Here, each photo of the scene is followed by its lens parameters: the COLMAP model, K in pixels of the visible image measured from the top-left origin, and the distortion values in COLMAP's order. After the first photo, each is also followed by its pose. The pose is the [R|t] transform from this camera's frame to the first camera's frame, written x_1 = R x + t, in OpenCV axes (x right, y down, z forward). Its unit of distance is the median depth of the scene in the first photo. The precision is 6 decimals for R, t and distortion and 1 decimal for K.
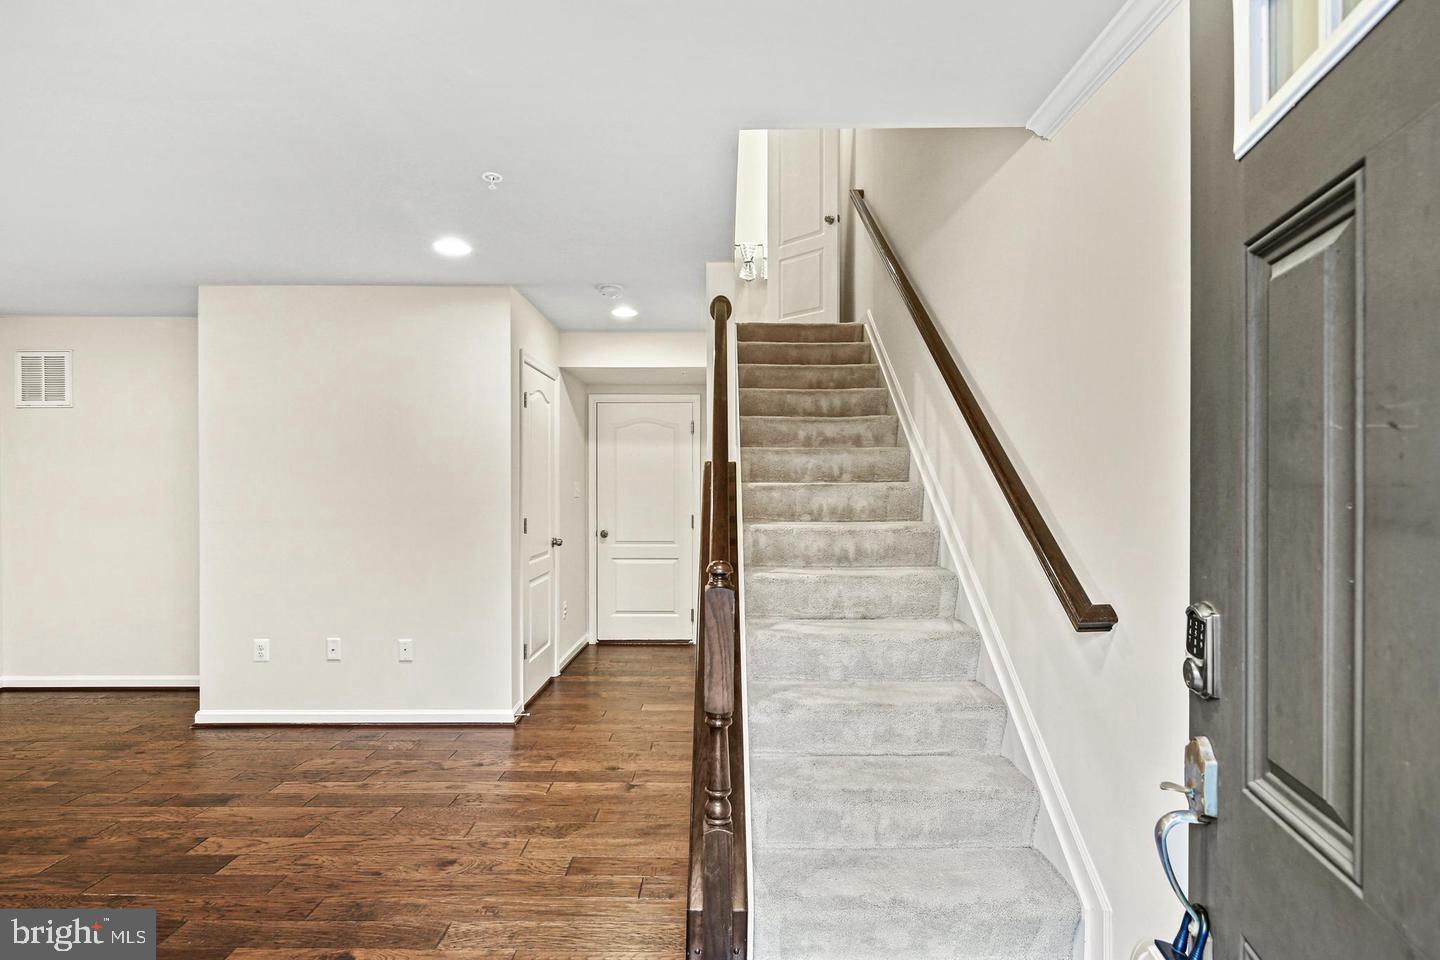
lens RADIAL K [[705.1, 0, 721.7], [0, 705.1, 490.0], [0, 0, 1]] dist [-0.002616, -0.001269]
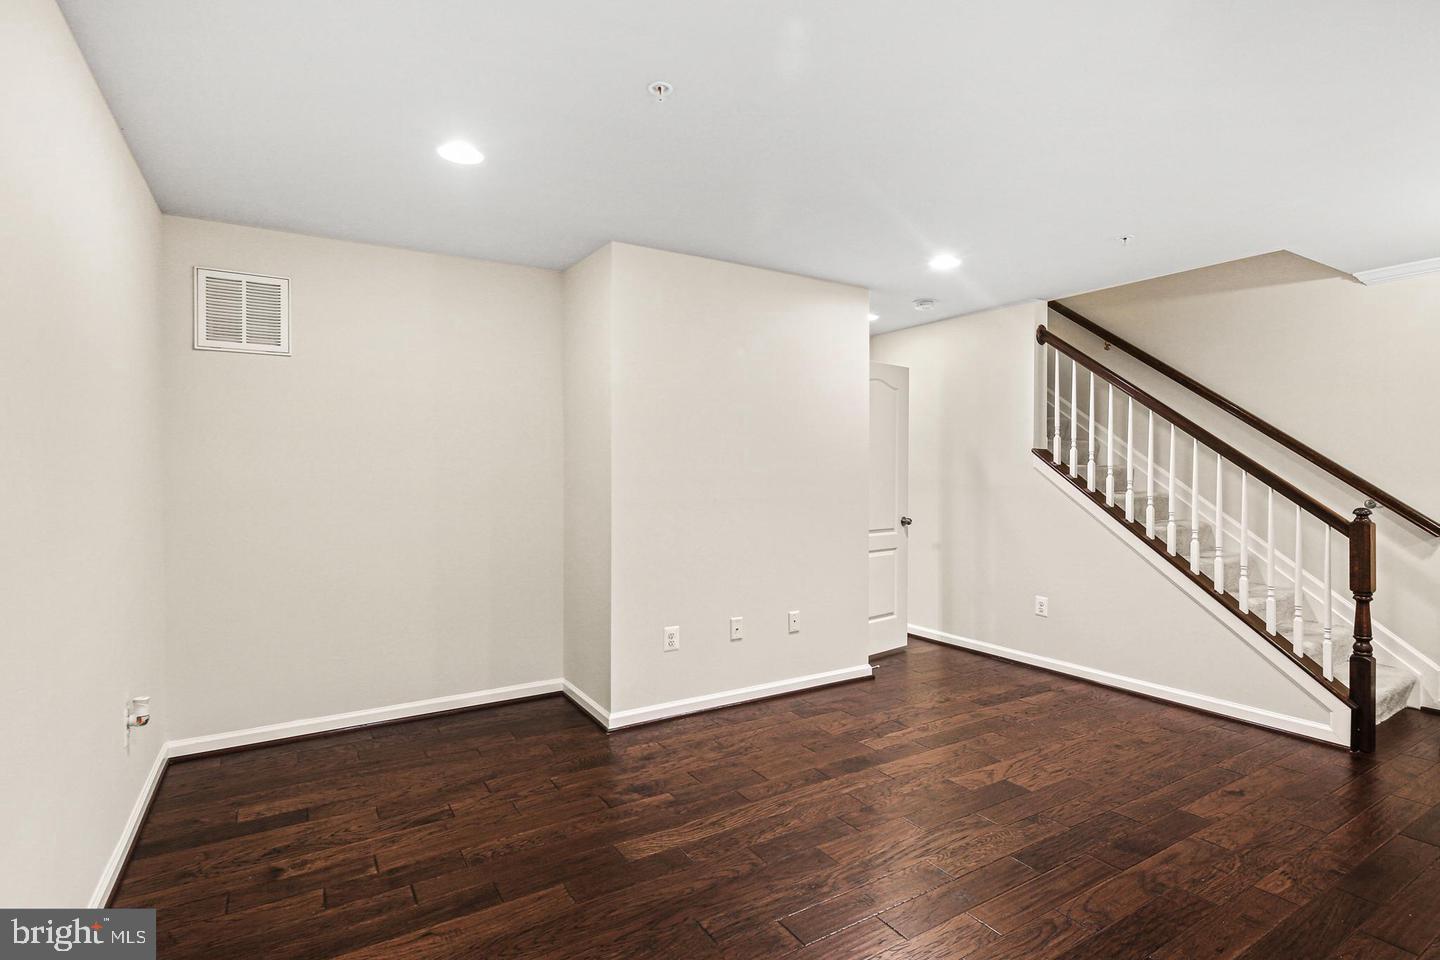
lens RADIAL K [[704.3, 0, 722.3], [0, 704.3, 475.4], [0, 0, 1]] dist [0.002501, -0.001133]
pose [[0.851579, -0.000951, 0.524226, -1.386321], [0.000016, 0.999998, 0.001788, 0.008794], [-0.524227, -0.001514, 0.851577, 0.202973]]
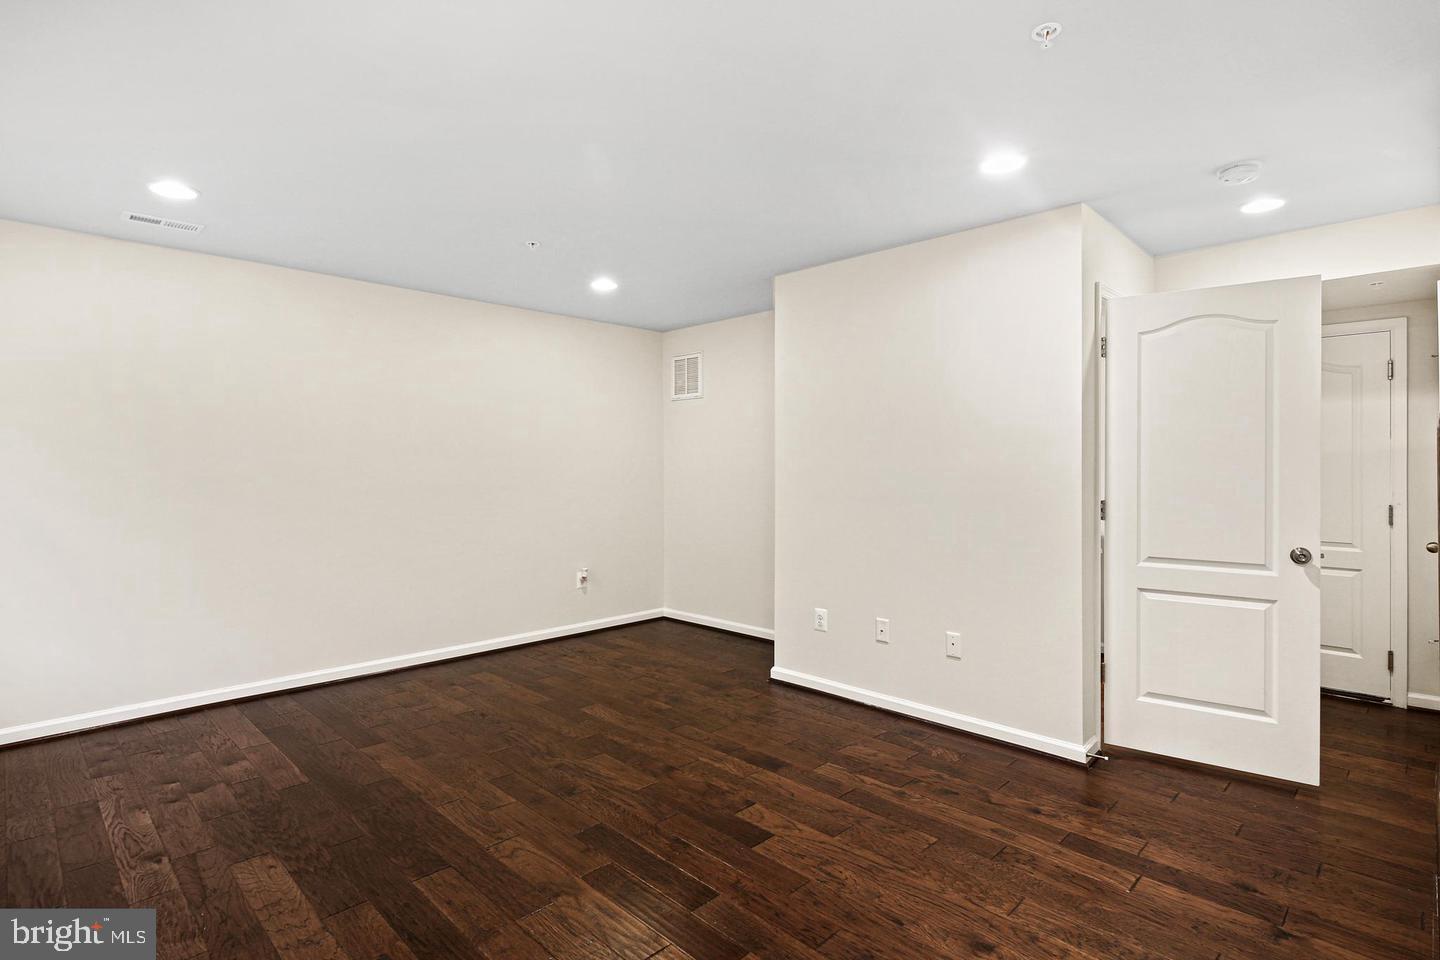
lens RADIAL K [[711.4, 0, 713.8], [0, 711.4, 461.8], [0, 0, 1]] dist [0.002188, -0.001905]
pose [[0.708664, -0.001983, -0.705543, -0.039162], [-0.005506, 0.999950, -0.008341, 0.007976], [0.705524, 0.009796, 0.708618, 0.191333]]
